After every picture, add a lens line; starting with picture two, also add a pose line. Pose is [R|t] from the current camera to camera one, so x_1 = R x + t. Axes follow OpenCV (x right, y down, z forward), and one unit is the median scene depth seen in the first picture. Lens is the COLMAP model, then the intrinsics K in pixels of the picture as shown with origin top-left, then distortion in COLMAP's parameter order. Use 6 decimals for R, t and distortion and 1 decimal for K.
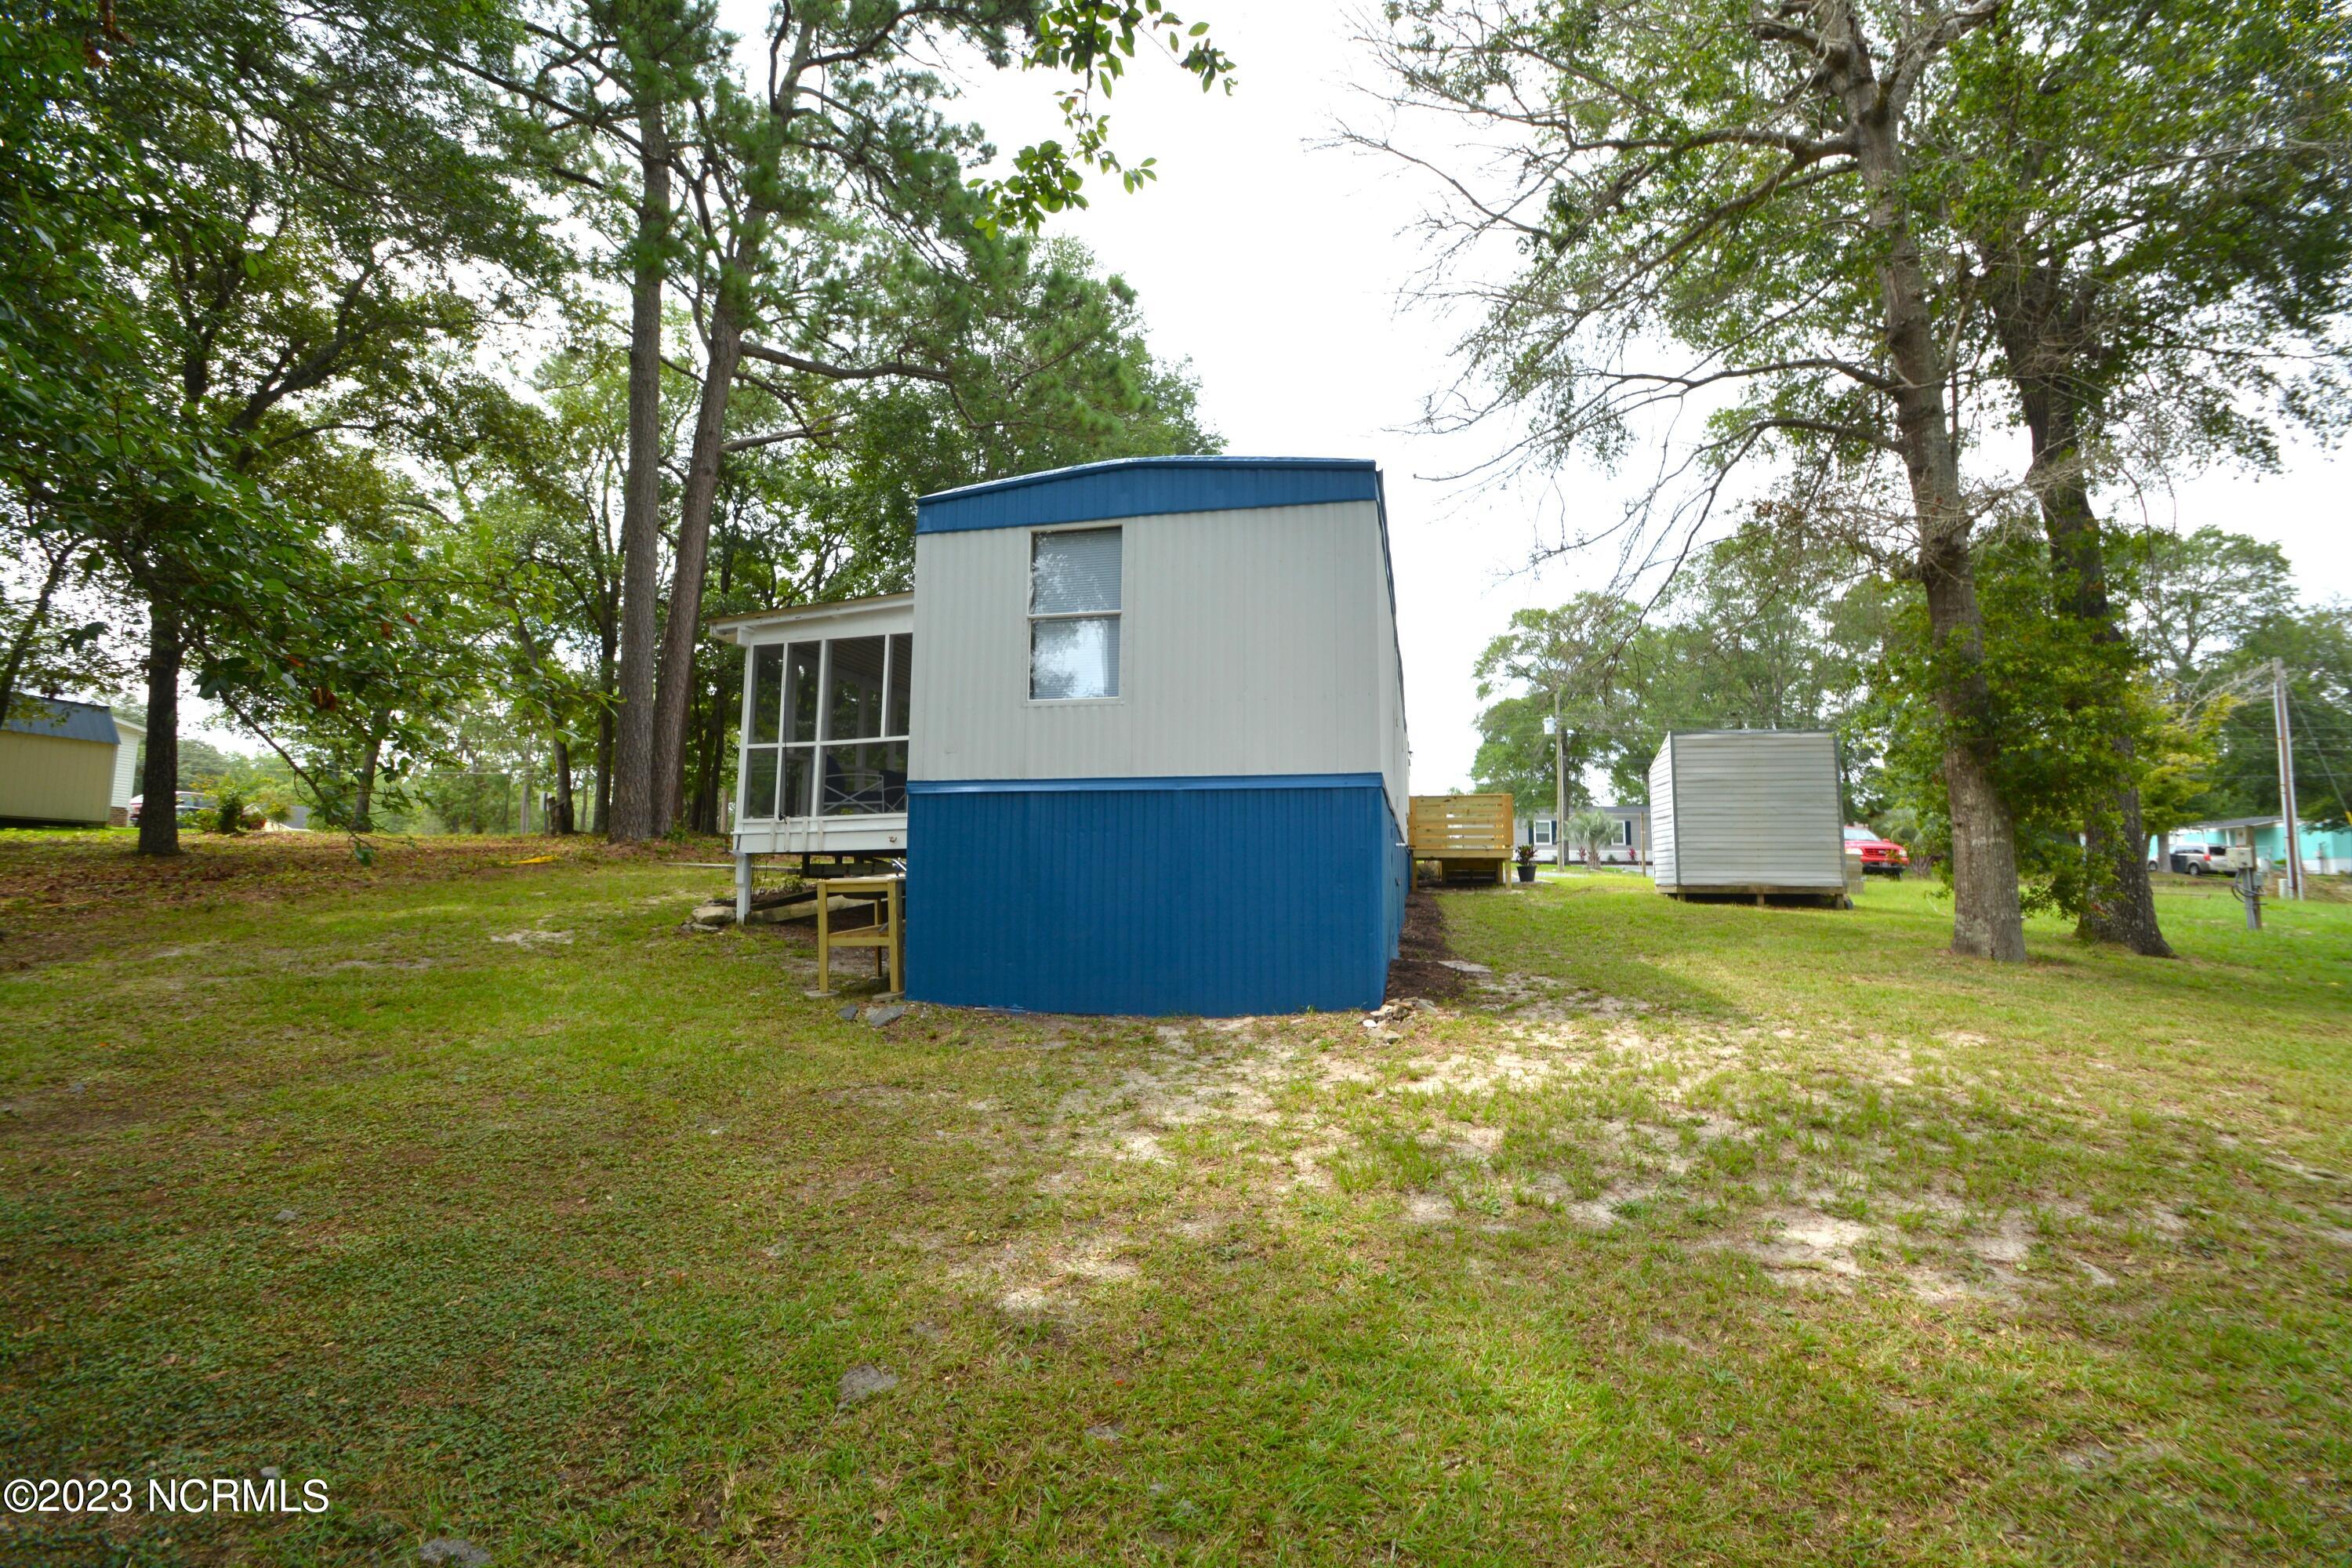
lens RADIAL K [[1034.1, 0, 1177.9], [0, 1034.1, 779.6], [0, 0, 1]] dist [0.003563, -0.009184]
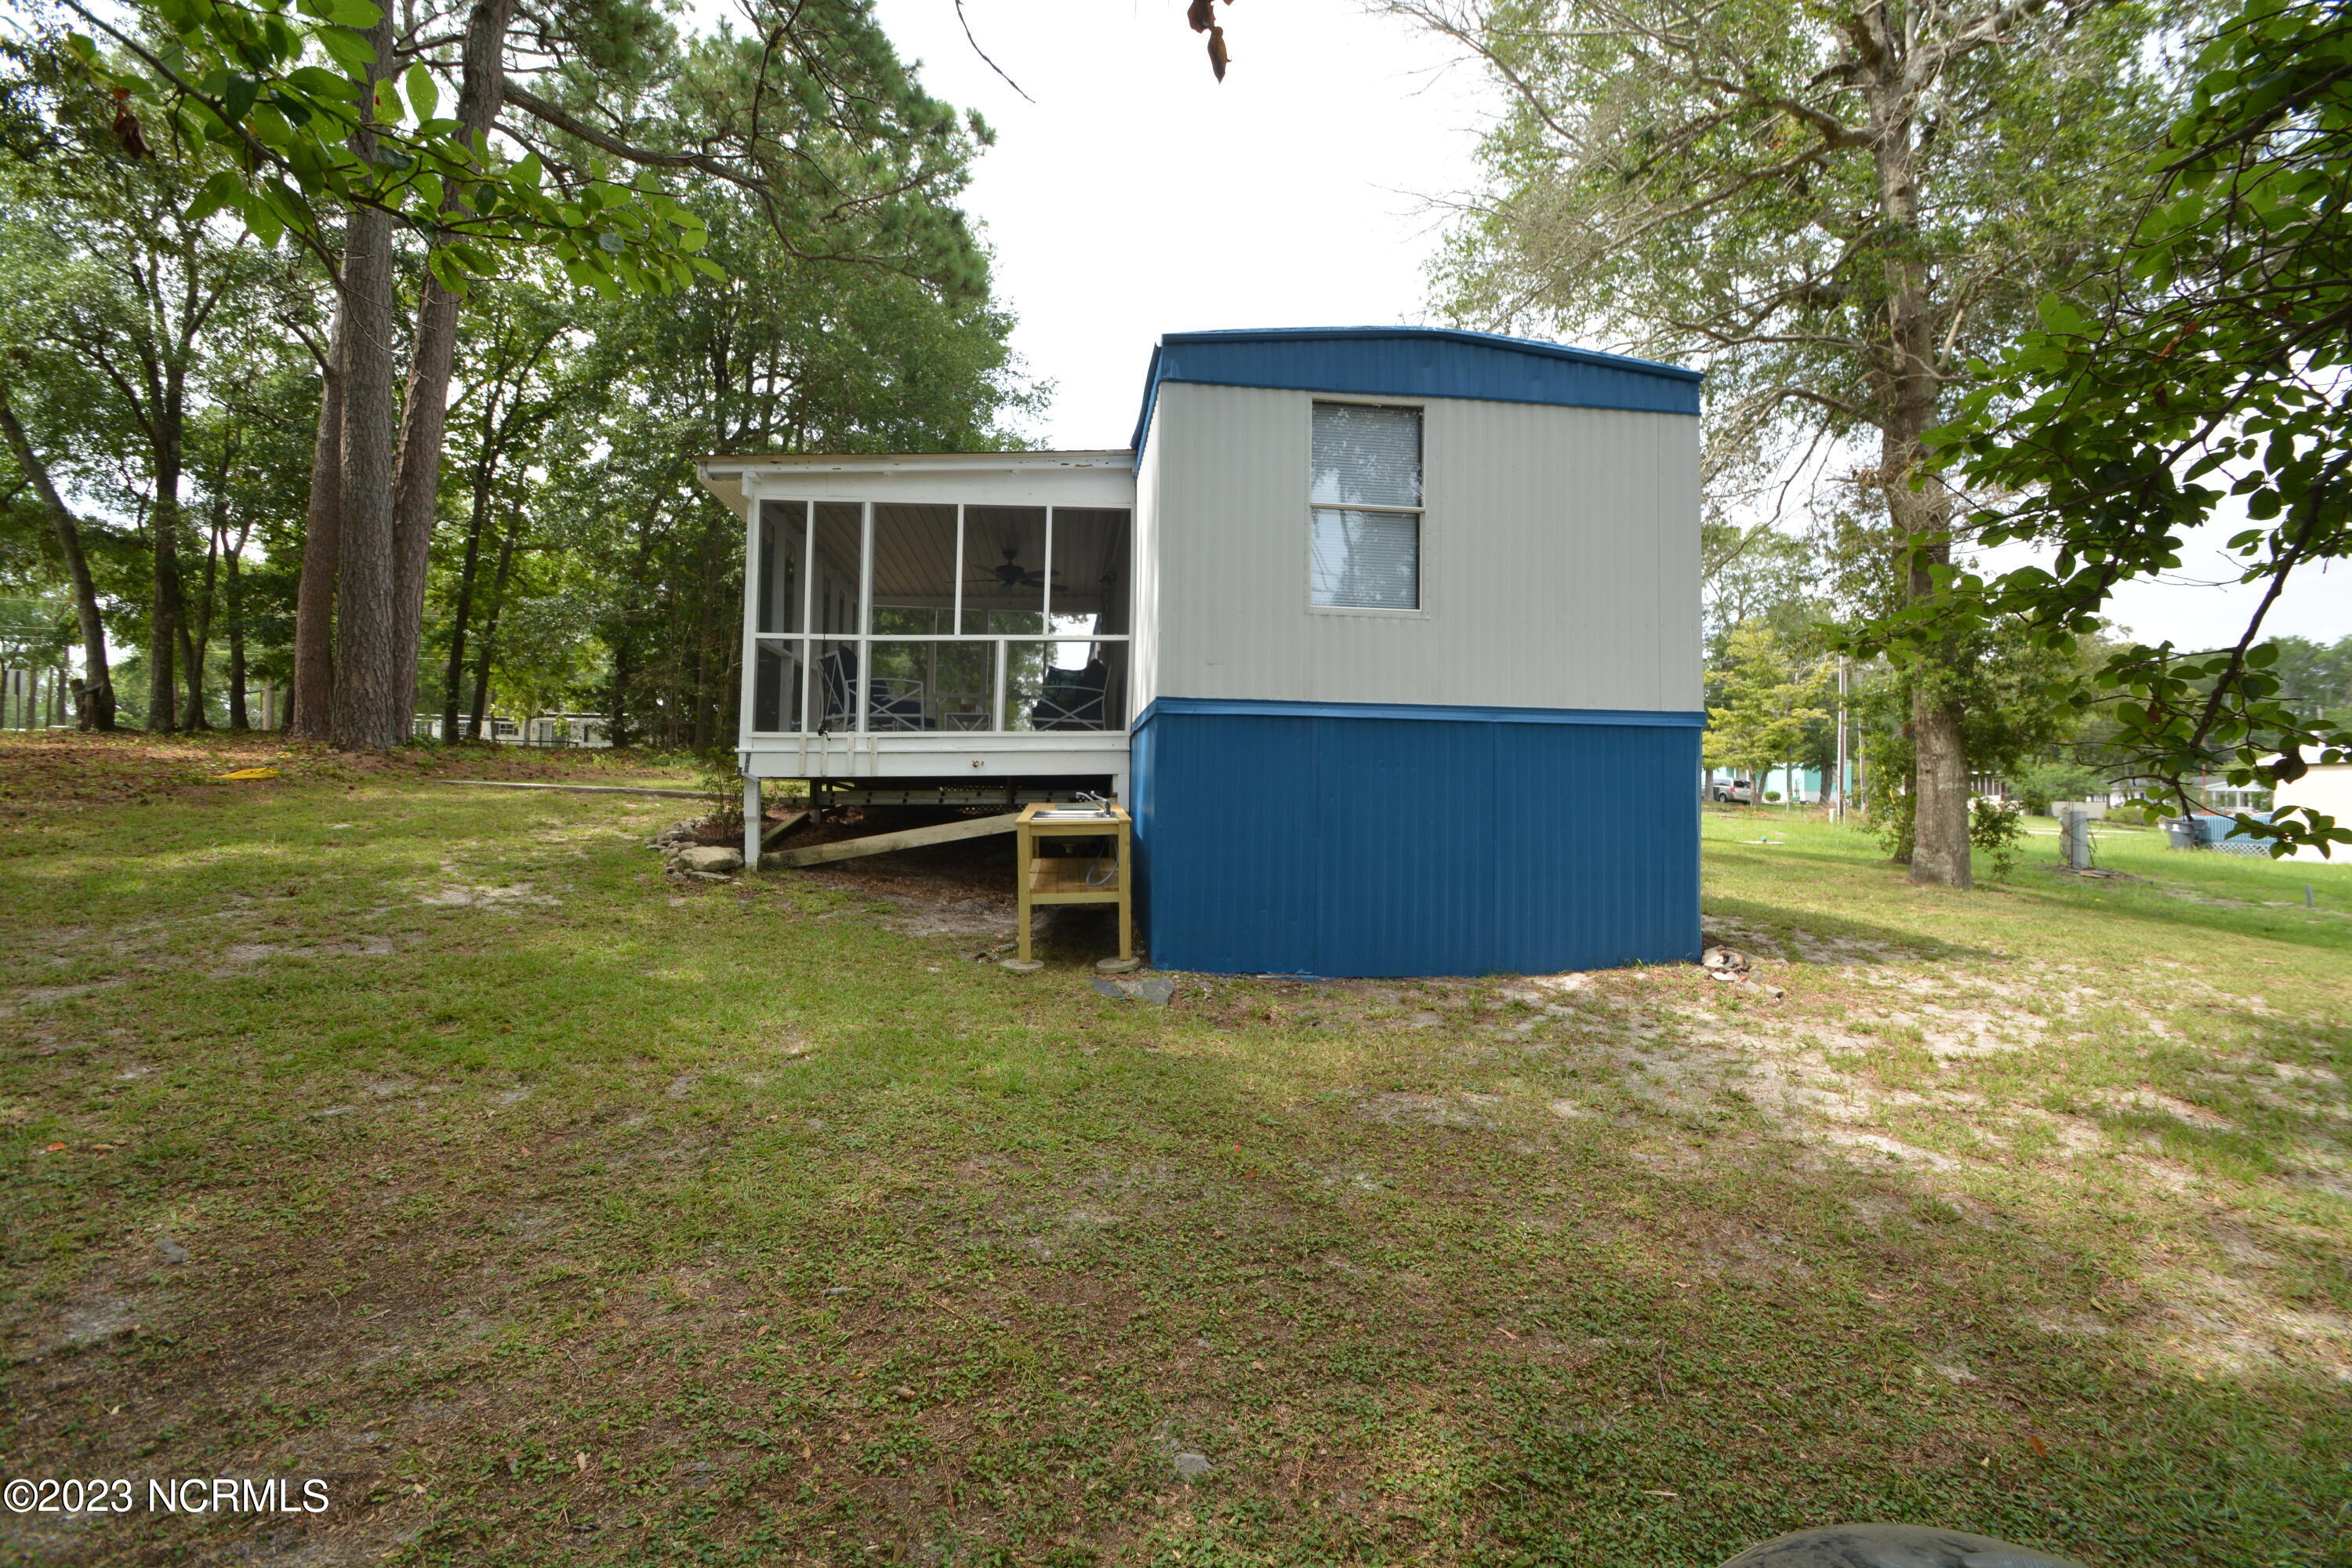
lens RADIAL K [[1034.1, 0, 1176.4], [0, 1034.1, 780.6], [0, 0, 1]] dist [0.003563, -0.009184]
pose [[0.939195, 0.015223, 0.343047, -0.397313], [-0.043225, 0.996311, 0.074129, 0.004051], [-0.340653, -0.084450, 0.936389, 0.187732]]
